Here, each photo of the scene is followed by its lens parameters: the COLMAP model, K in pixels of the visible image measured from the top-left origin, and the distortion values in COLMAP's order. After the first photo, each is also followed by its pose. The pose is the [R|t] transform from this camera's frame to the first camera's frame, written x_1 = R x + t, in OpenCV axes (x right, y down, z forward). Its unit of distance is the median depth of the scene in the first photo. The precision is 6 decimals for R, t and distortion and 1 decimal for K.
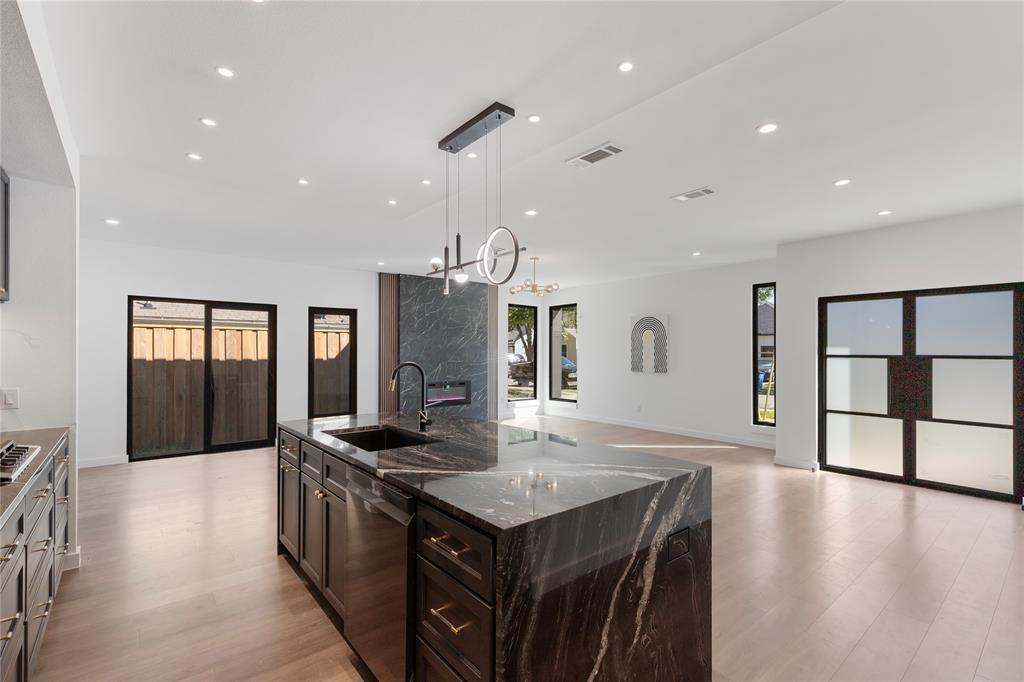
lens RADIAL K [[466.9, 0, 513.8], [0, 466.9, 345.4], [0, 0, 1]] dist [0.000150, 0.000026]
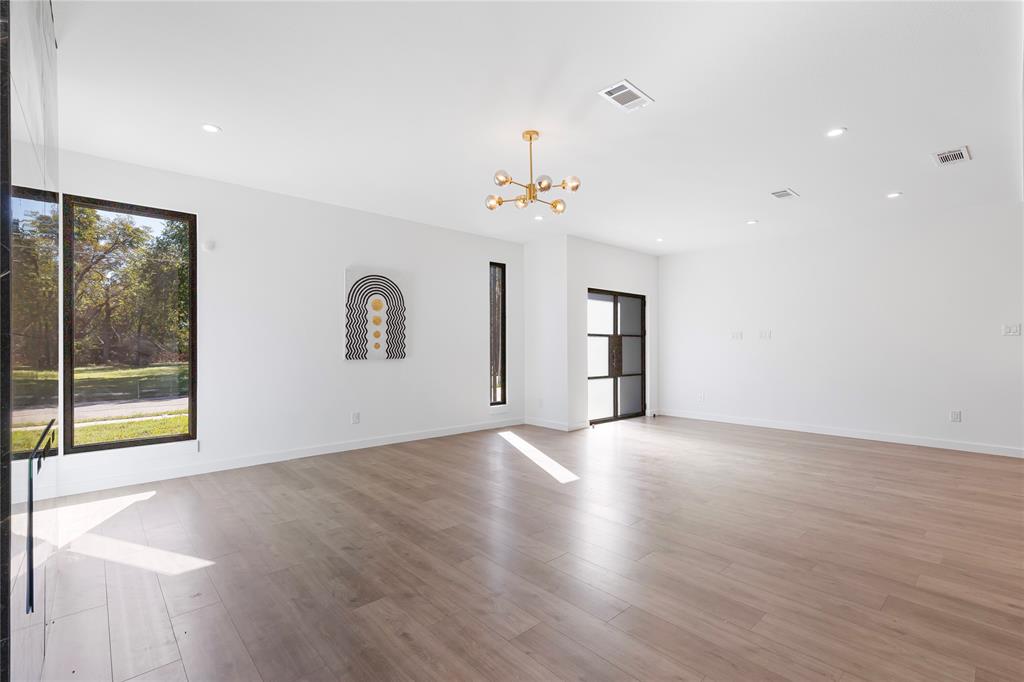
lens RADIAL K [[465.9, 0, 512.0], [0, 465.9, 349.1], [0, 0, 1]] dist [0.013545, 0.000240]
pose [[-0.047464, -0.004411, 0.998863, -0.388053], [-0.010114, 0.999941, 0.003936, 0.039717], [-0.998822, -0.009915, -0.047506, 0.854008]]
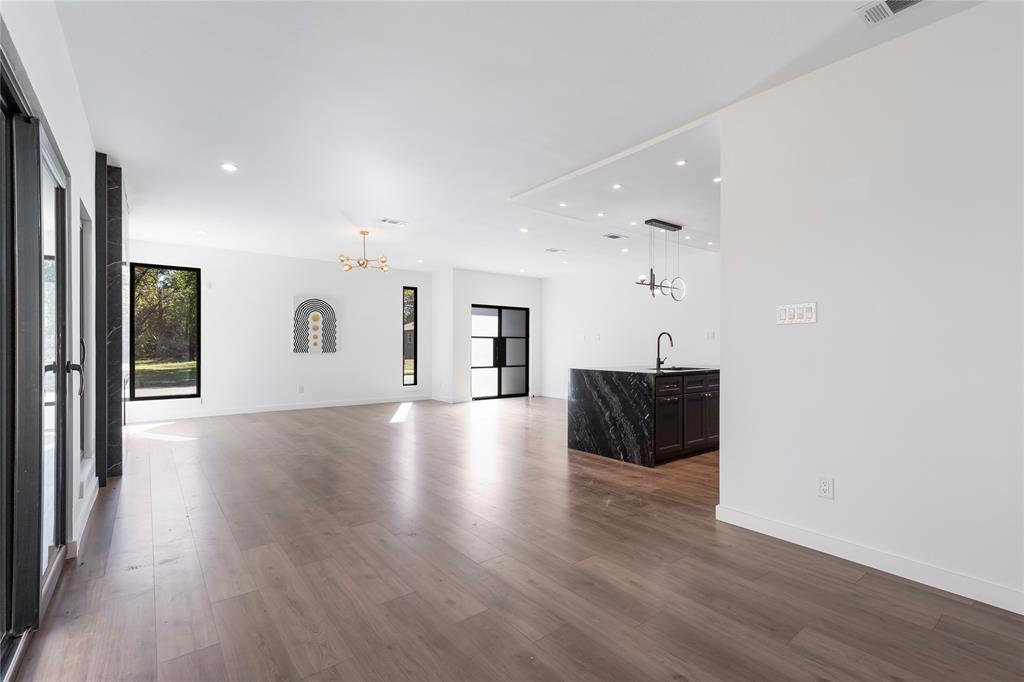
lens RADIAL K [[465.9, 0, 512.0], [0, 465.9, 349.1], [0, 0, 1]] dist [0.013545, 0.000240]
pose [[0.020917, -0.009205, 0.999739, -0.756413], [-0.015616, 0.999833, 0.009532, 0.033862], [-0.999659, -0.015811, 0.020770, 0.548890]]
